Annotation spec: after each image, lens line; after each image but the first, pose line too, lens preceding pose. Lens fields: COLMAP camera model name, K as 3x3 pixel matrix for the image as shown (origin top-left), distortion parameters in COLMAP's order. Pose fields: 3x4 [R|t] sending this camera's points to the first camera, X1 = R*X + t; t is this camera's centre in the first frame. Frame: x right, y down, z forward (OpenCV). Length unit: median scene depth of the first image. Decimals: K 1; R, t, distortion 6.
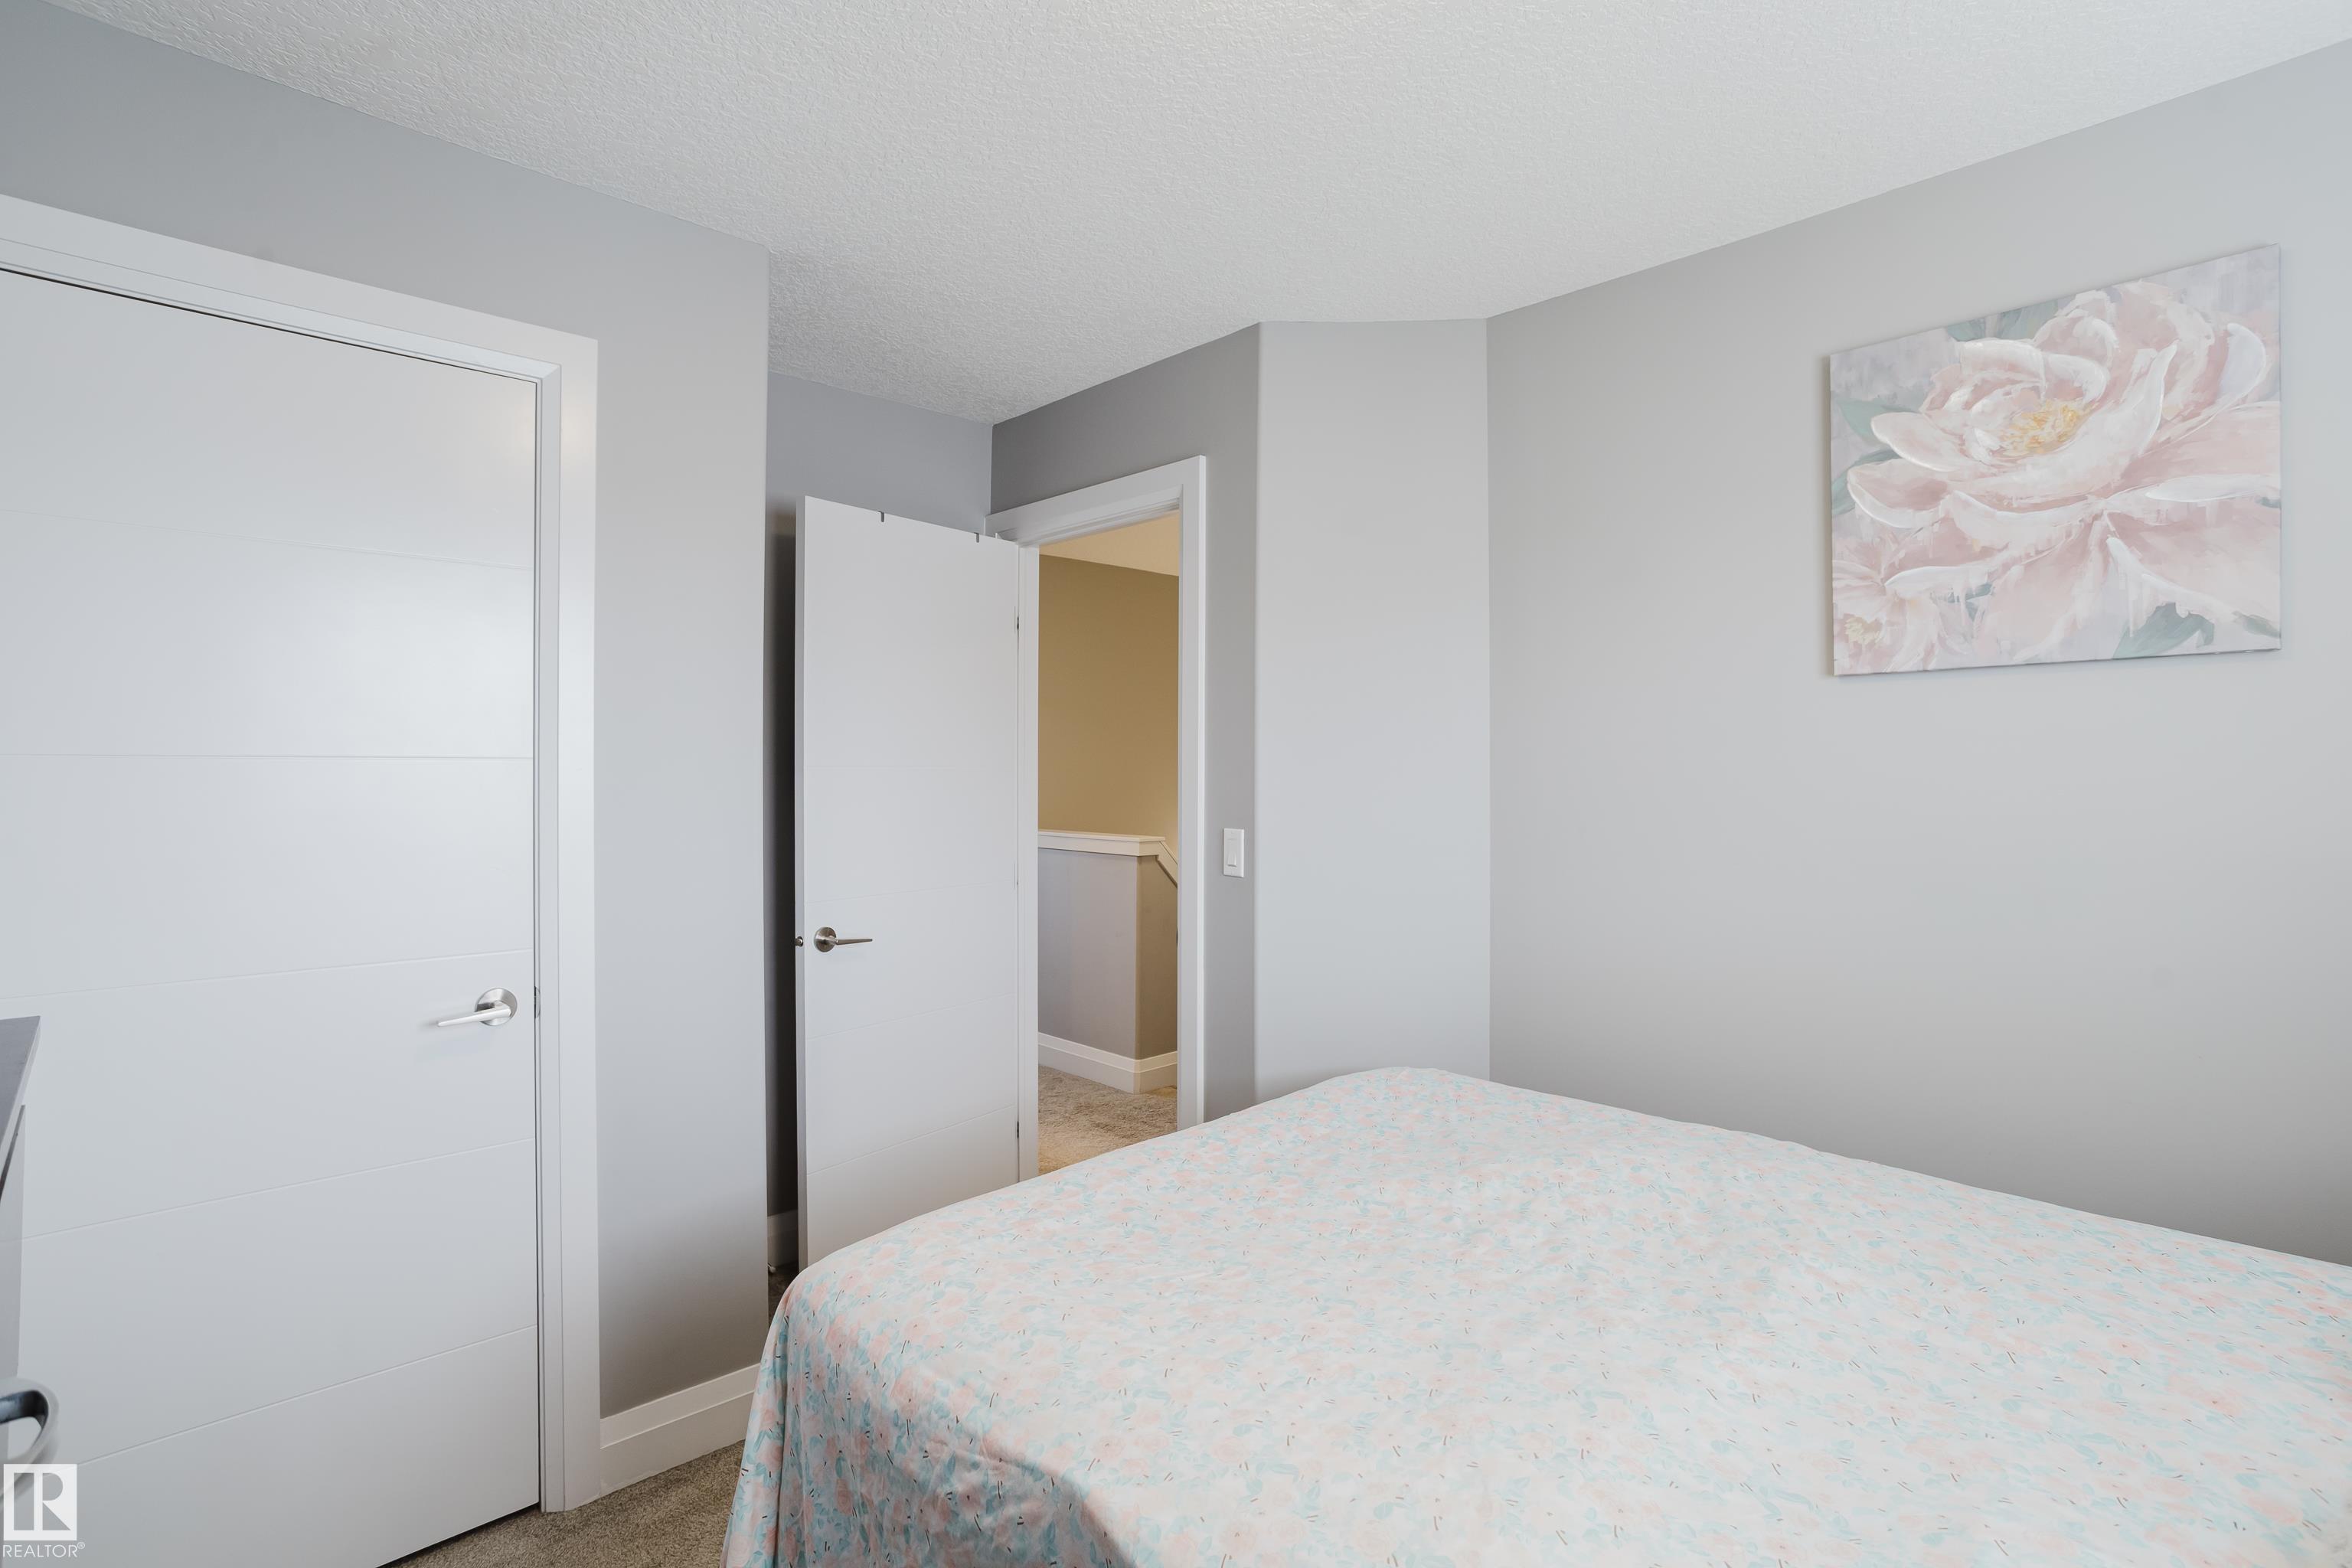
lens RADIAL K [[1142.9, 0, 1175.9], [0, 1142.9, 776.9], [0, 0, 1]] dist [-0.006180, -0.000087]
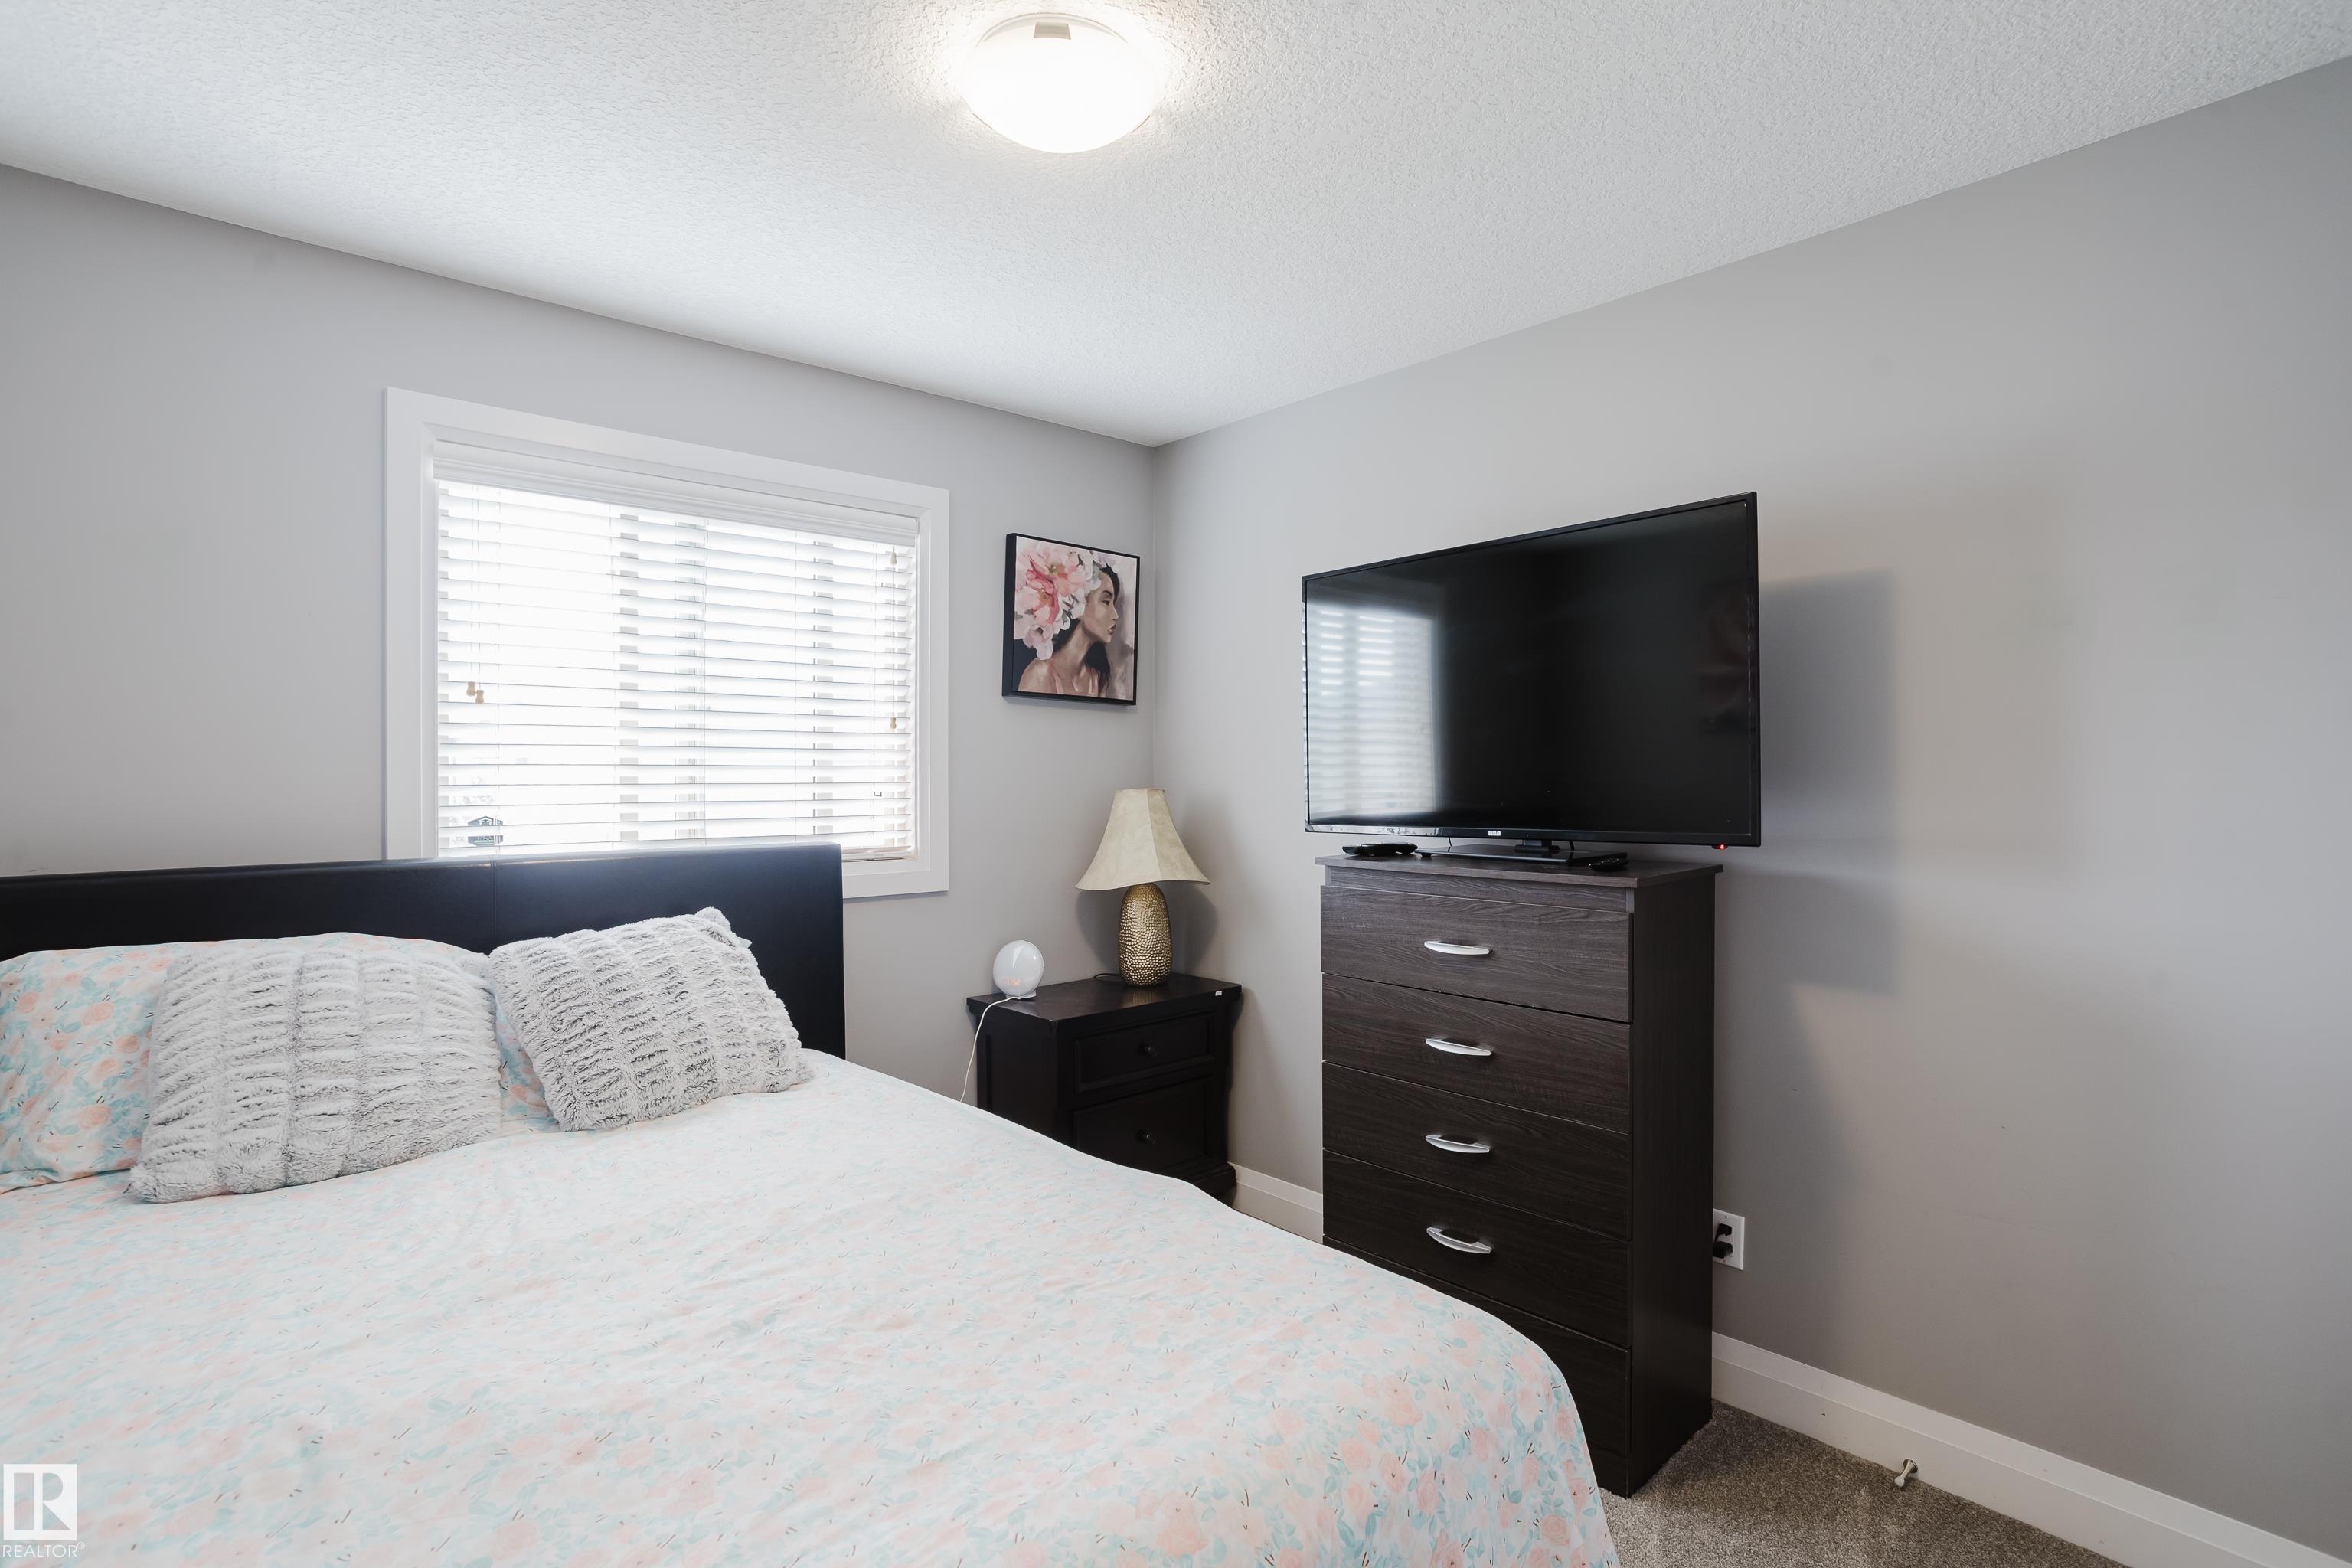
lens RADIAL K [[1142.9, 0, 1177.1], [0, 1142.9, 773.8], [0, 0, 1]] dist [-0.006180, -0.000087]
pose [[-0.999716, -0.000446, 0.023812, -0.067367], [-0.000120, 0.999906, 0.013694, -0.015419], [-0.023816, 0.013687, -0.999623, 1.756306]]
